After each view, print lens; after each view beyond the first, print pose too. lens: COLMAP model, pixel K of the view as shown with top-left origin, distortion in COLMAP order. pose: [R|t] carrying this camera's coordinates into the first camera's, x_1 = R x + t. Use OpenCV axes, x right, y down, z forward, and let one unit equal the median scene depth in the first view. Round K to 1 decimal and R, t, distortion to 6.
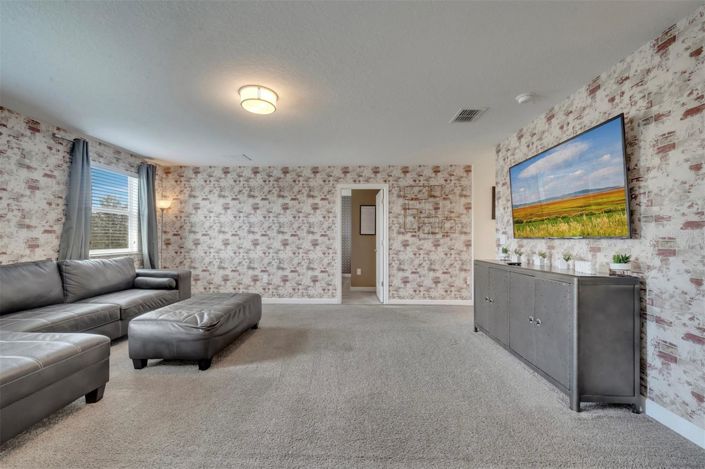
lens RADIAL K [[289.4, 0, 354.0], [0, 289.4, 237.8], [0, 0, 1]] dist [0.004271, -0.000331]
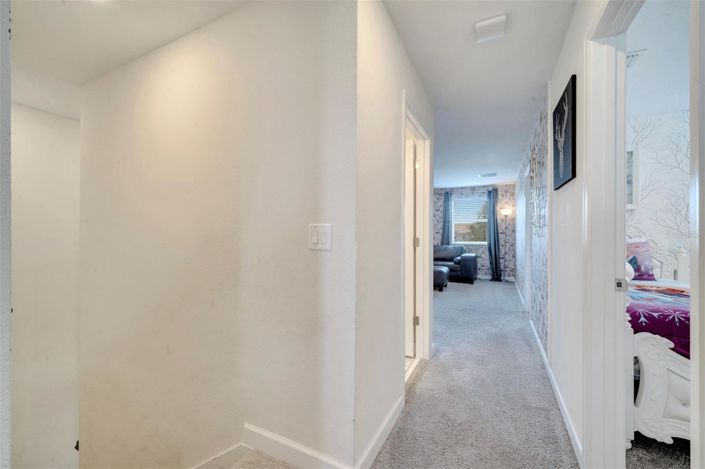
lens RADIAL K [[289.4, 0, 352.9], [0, 289.4, 234.4], [0, 0, 1]] dist [0.004271, -0.000331]
pose [[-0.424673, -0.019681, -0.905133, 1.486557], [-0.007607, 0.999806, -0.018171, 0.041163], [0.905315, -0.000831, -0.424741, 1.405429]]
